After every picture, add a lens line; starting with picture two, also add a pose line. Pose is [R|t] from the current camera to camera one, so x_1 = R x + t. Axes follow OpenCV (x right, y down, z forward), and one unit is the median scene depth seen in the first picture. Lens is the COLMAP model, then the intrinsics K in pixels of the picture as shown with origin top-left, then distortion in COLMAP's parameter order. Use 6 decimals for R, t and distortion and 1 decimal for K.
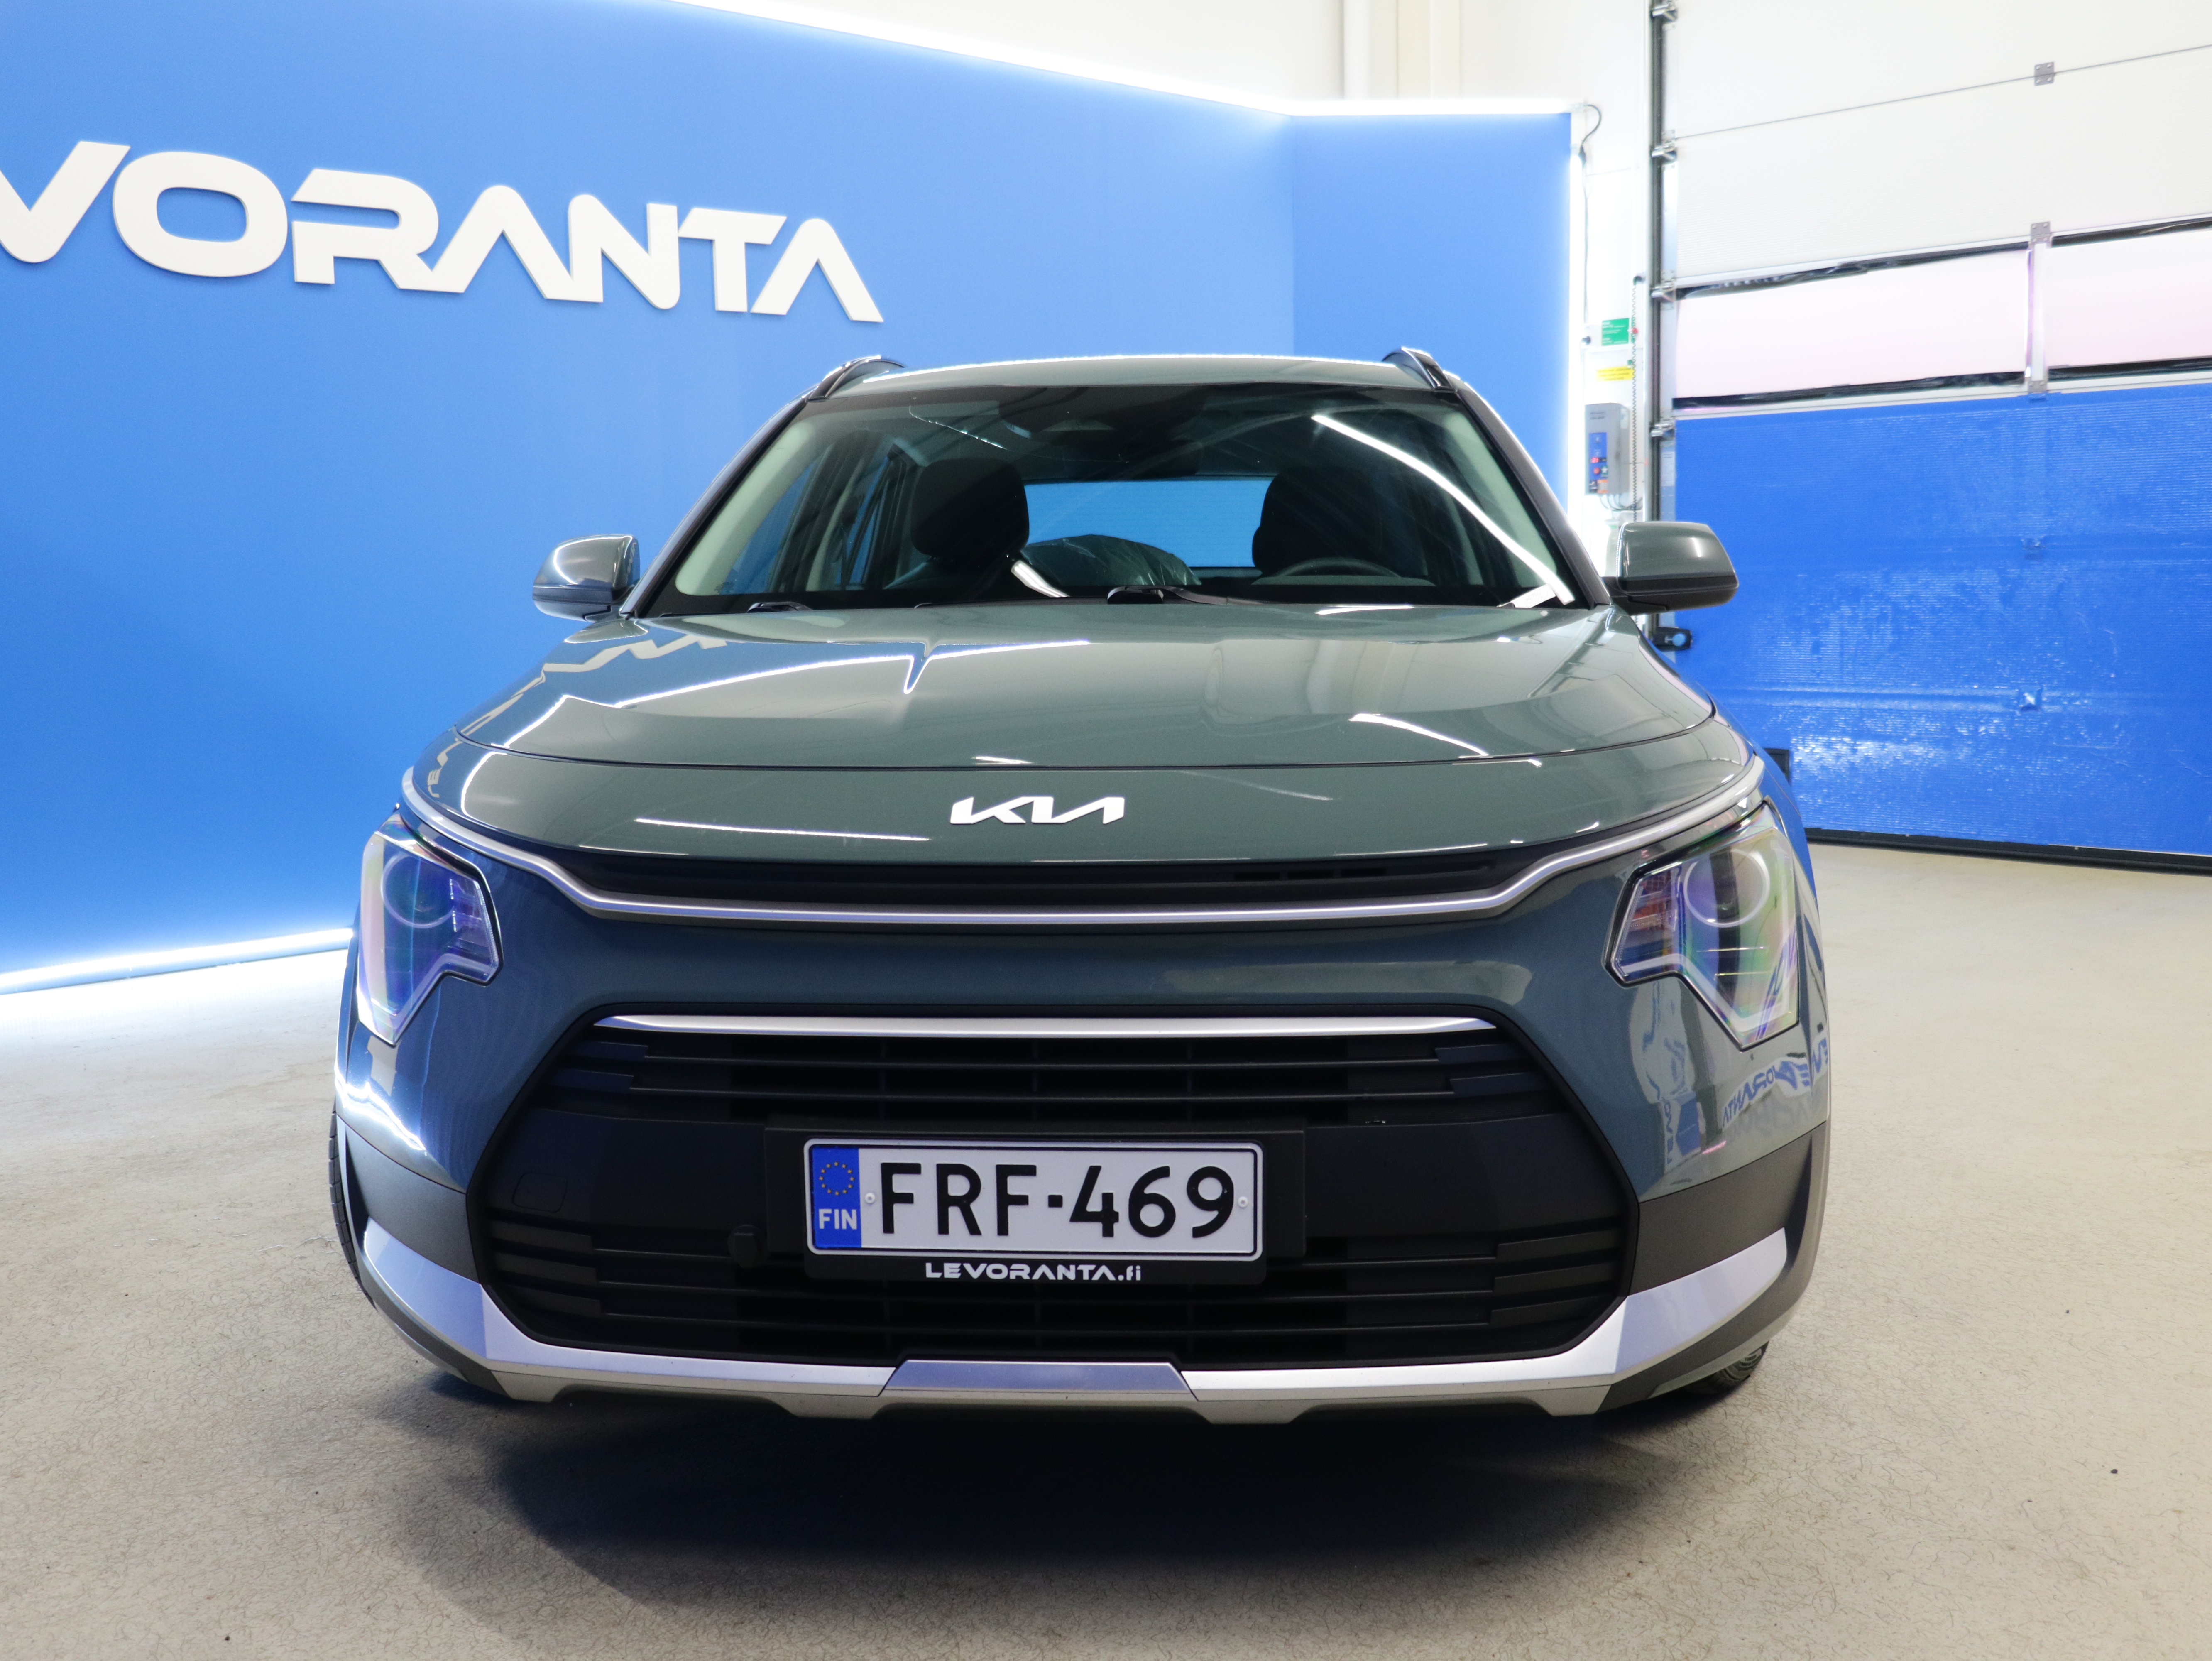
lens RADIAL K [[2269.3, 0, 1106.0], [0, 2269.3, 830.5], [0, 0, 1]] dist [-0.032842, 0.017505]
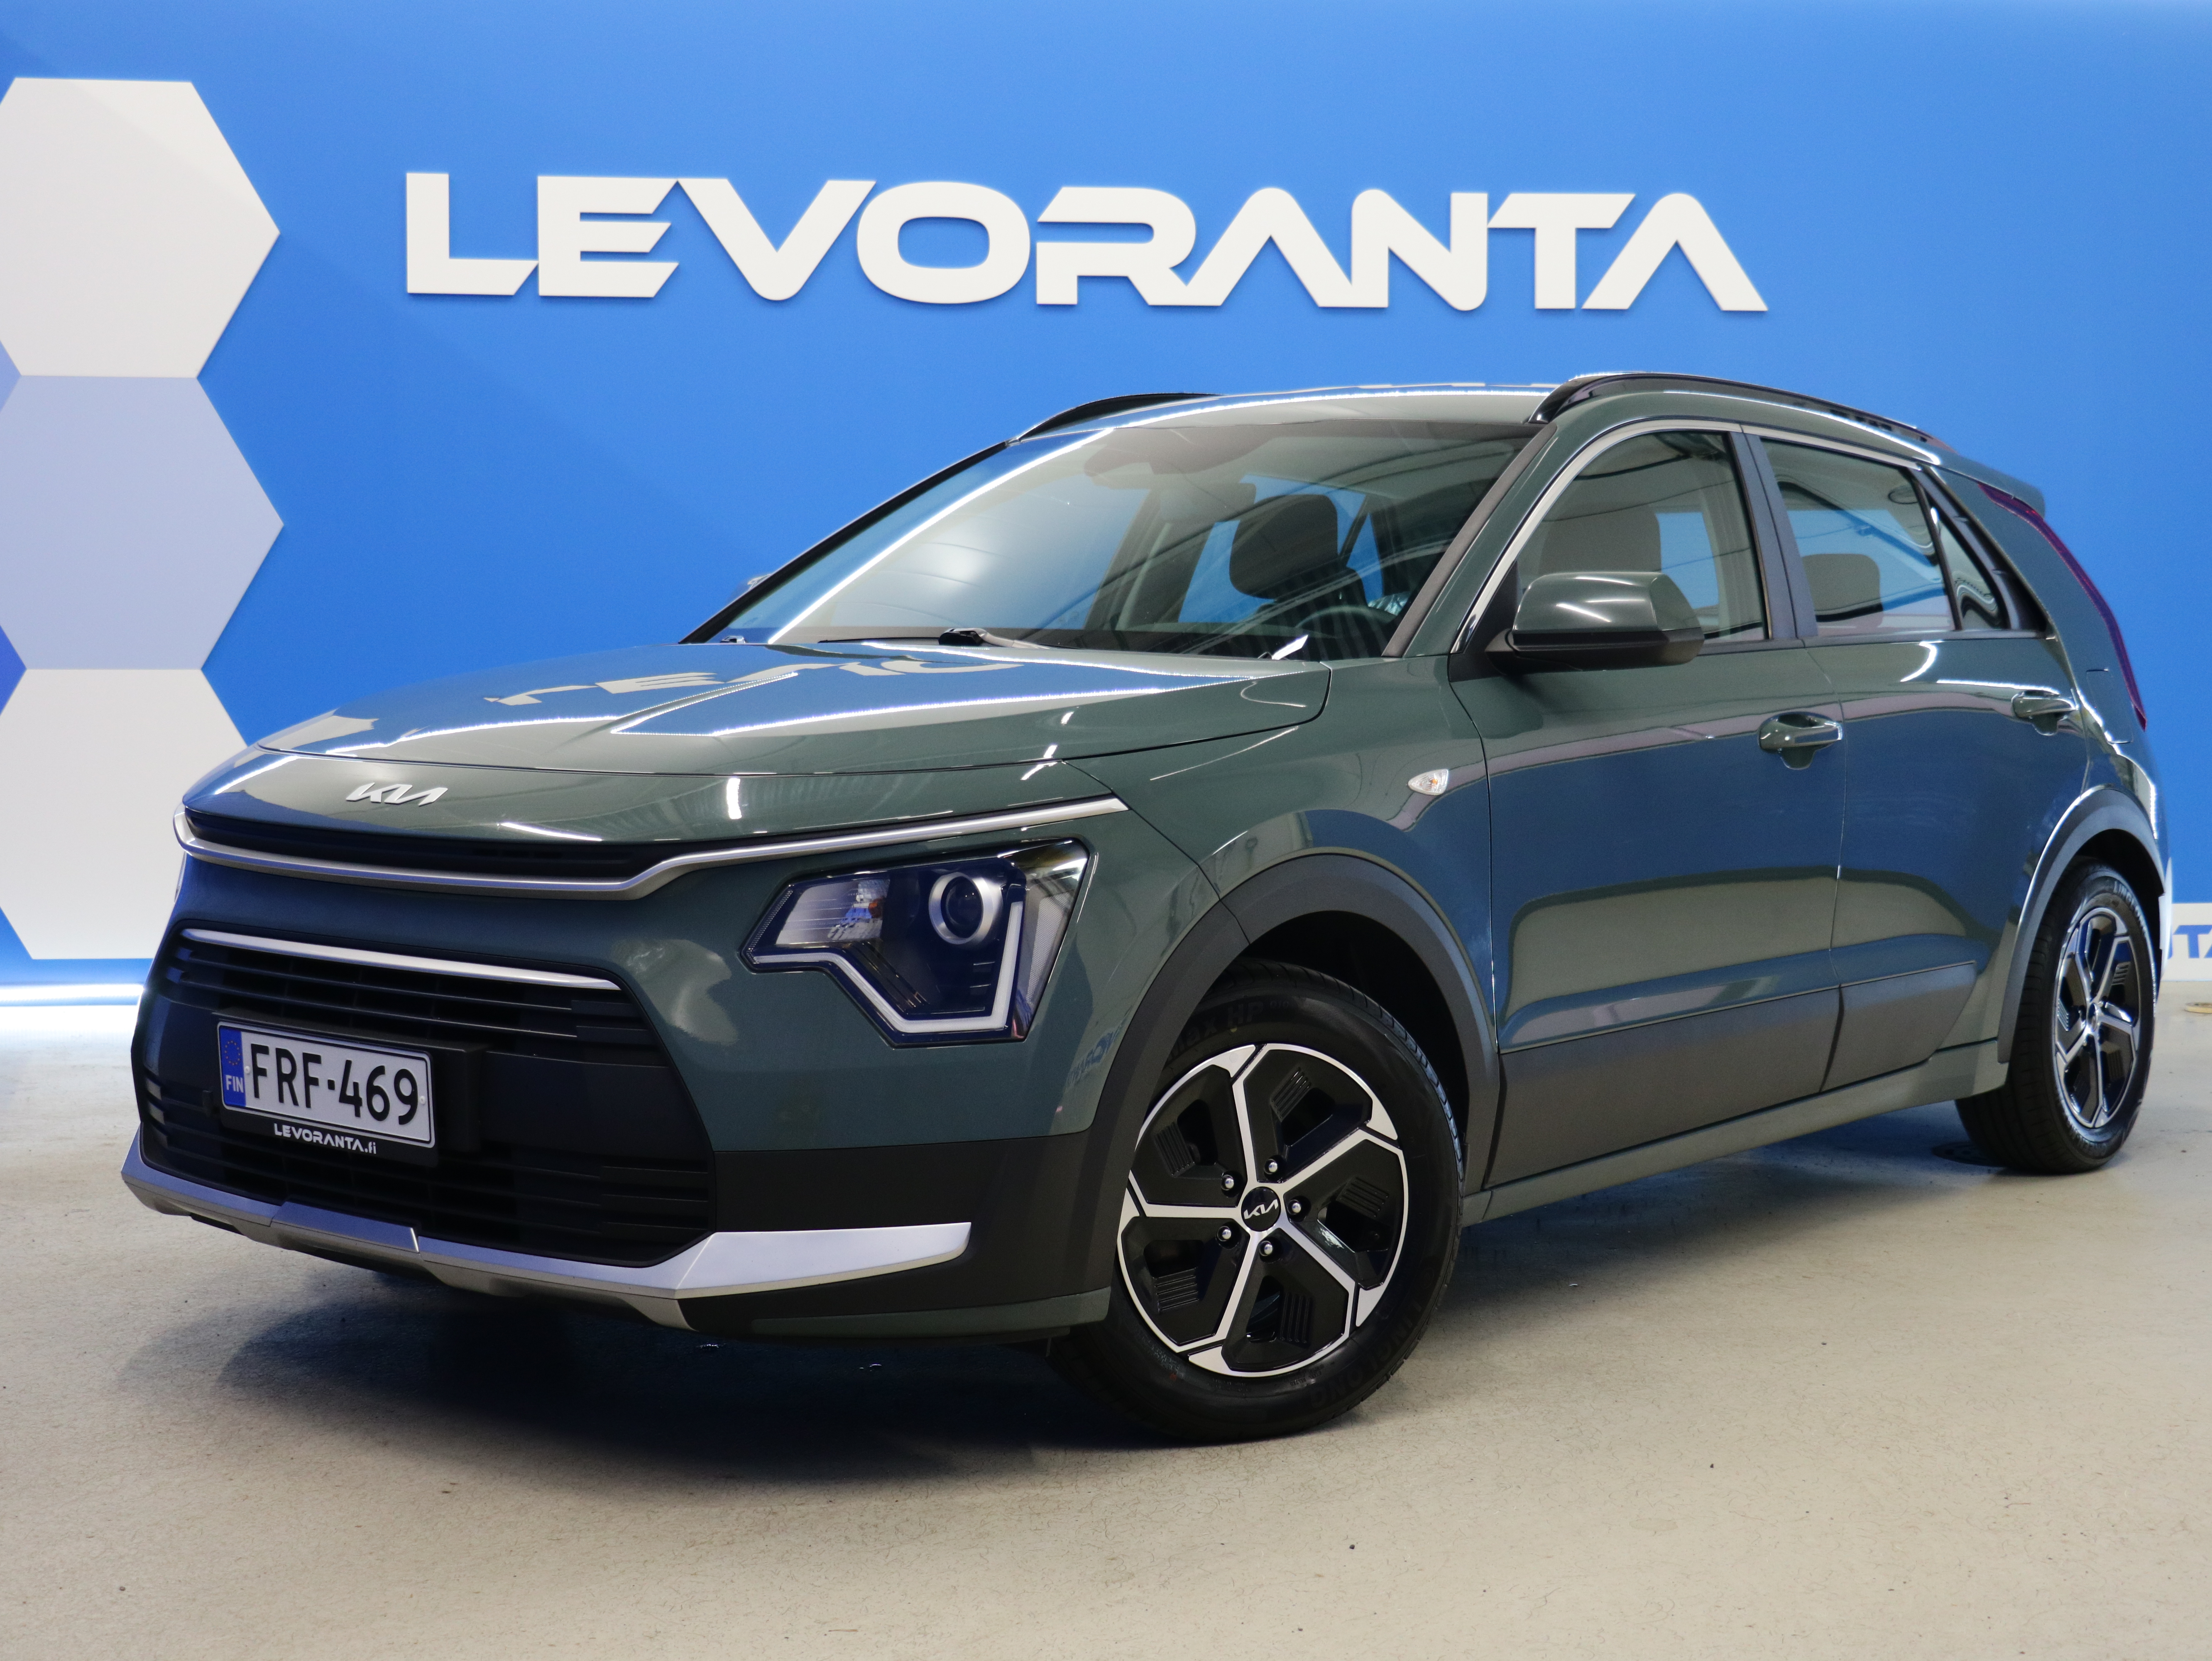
lens RADIAL K [[3194.5, 0, 1106.0], [0, 3194.5, 830.5], [0, 0, 1]] dist [0.006179, -0.012876]
pose [[0.805617, 0.059144, -0.589477, 1.360438], [-0.083905, 0.996365, -0.014702, 0.005009], [0.586465, 0.061304, 0.807651, -0.235966]]
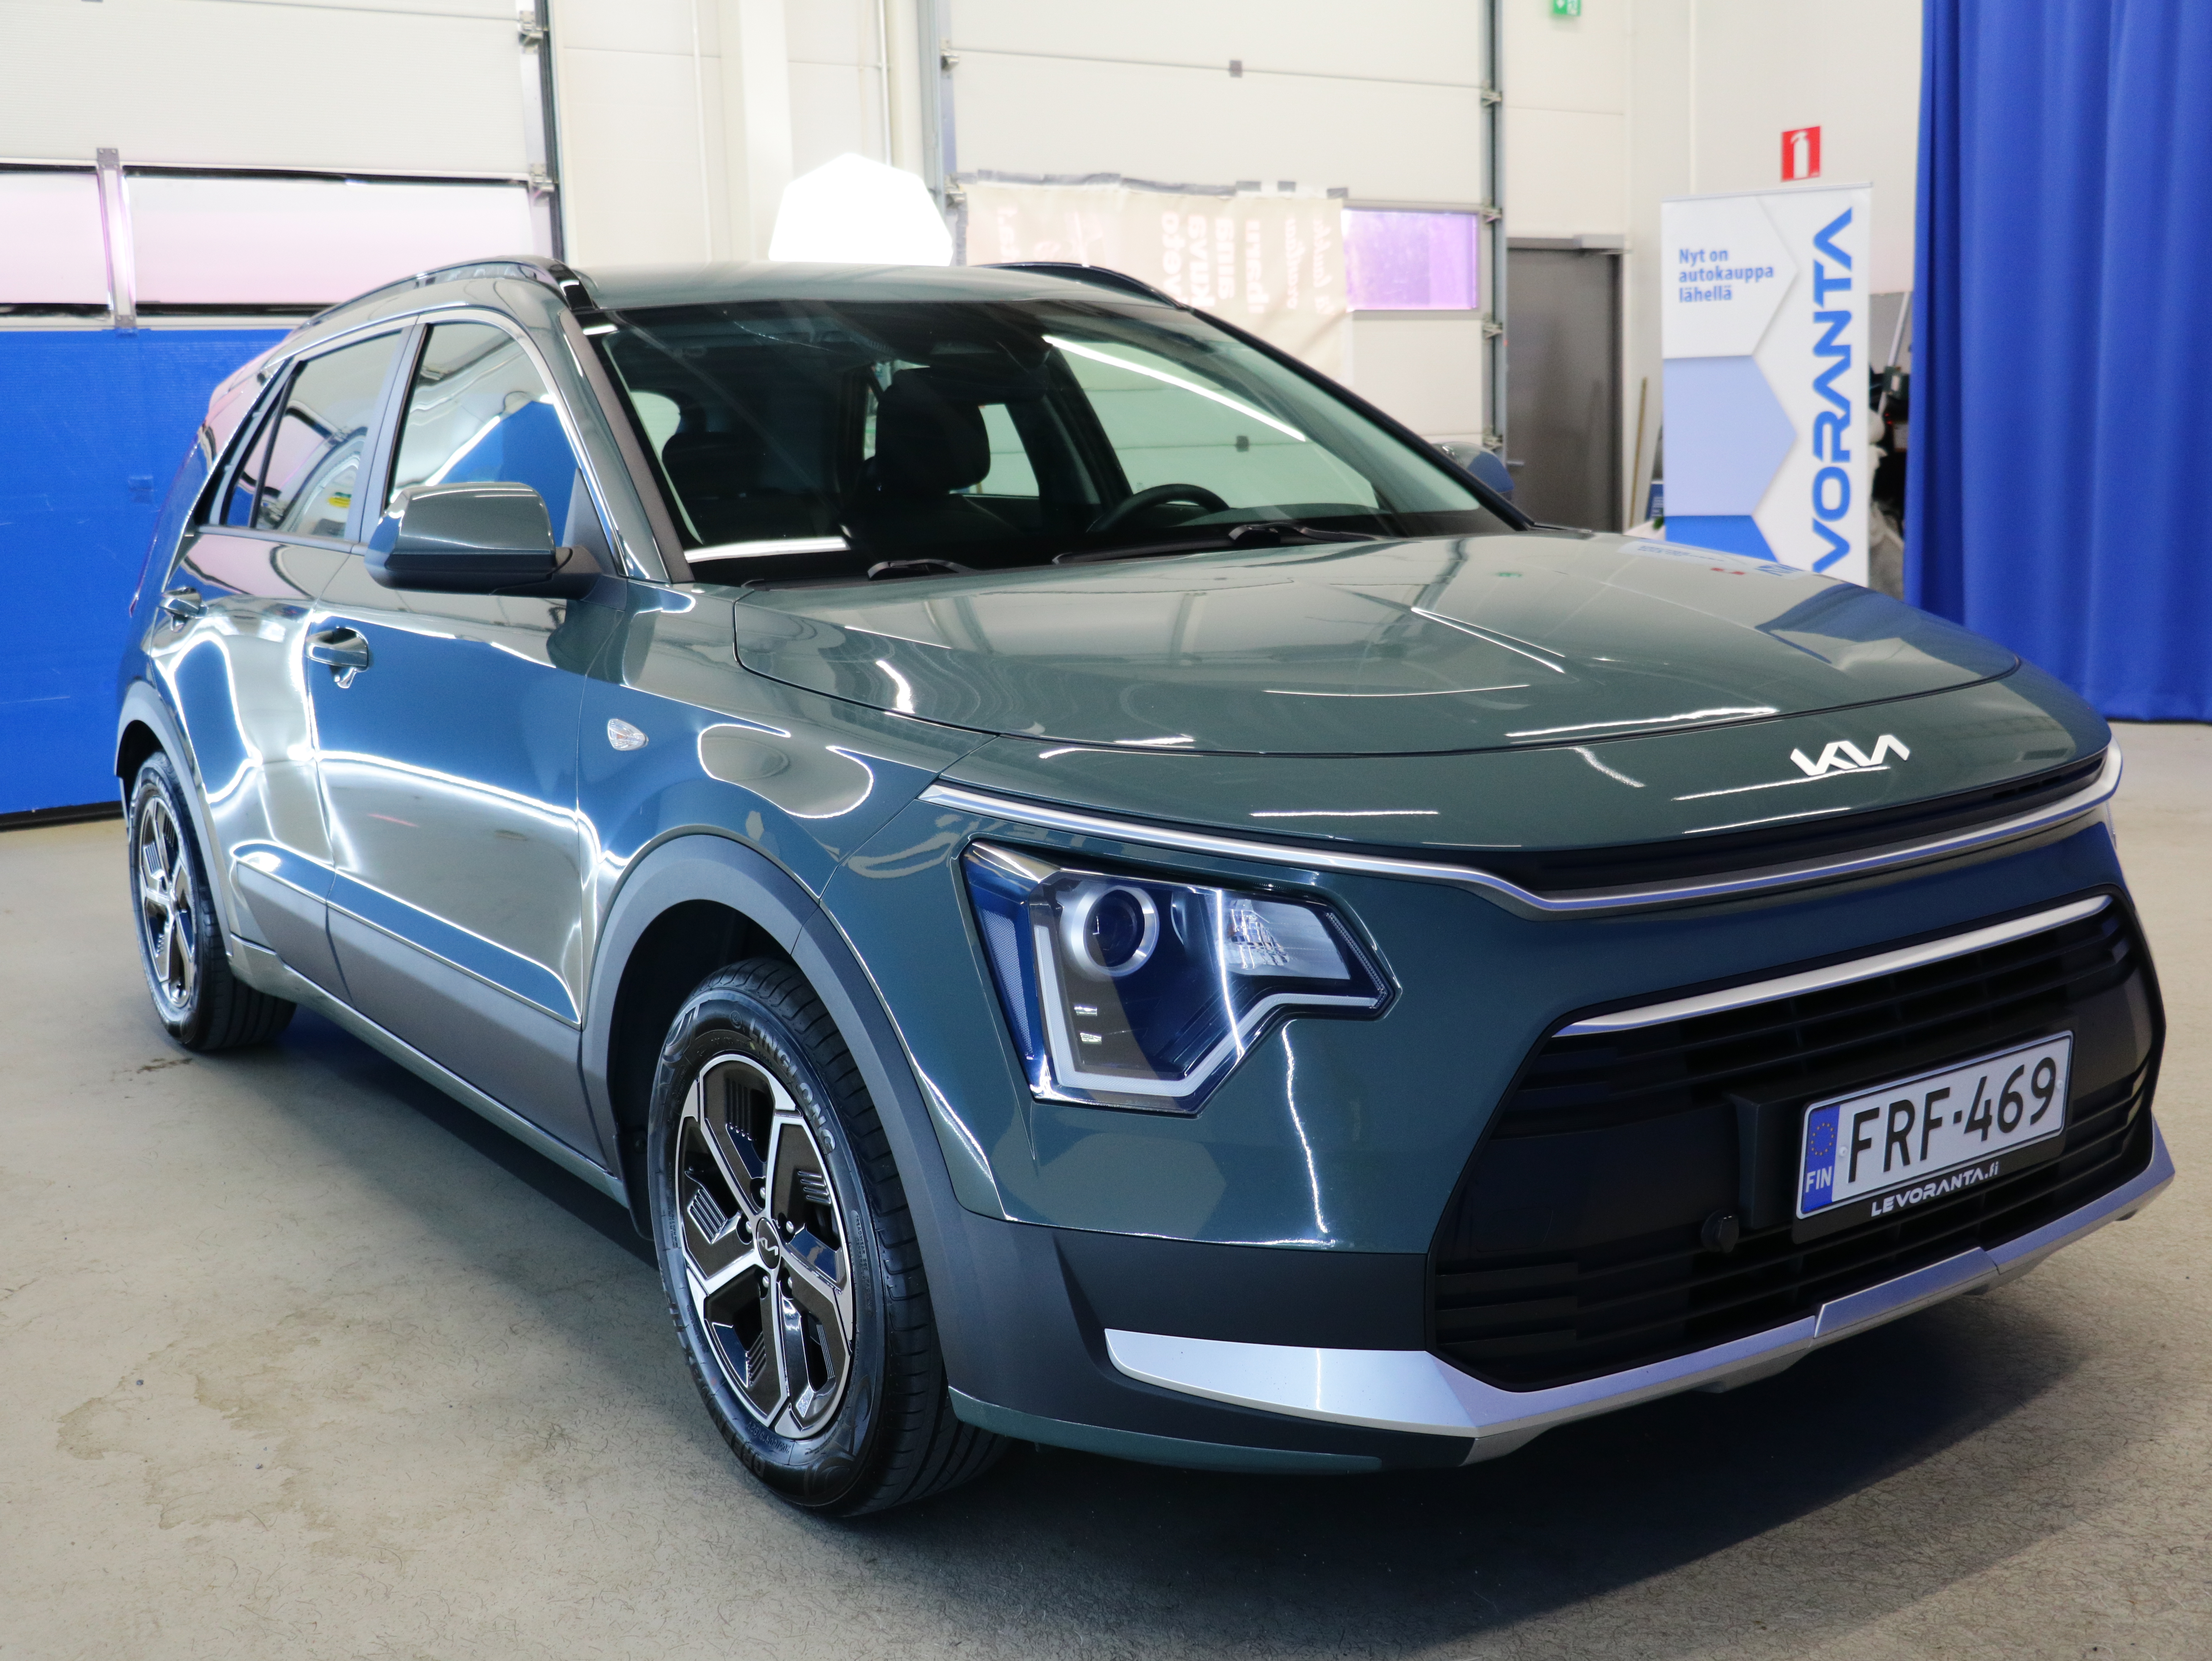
lens RADIAL K [[2269.3, 0, 1106.0], [0, 2269.3, 830.5], [0, 0, 1]] dist [-0.032842, 0.017505]
pose [[0.792190, -0.119620, 0.598436, -0.911976], [0.101740, 0.992766, 0.063761, -0.074811], [-0.601734, 0.010374, 0.798629, 0.372754]]
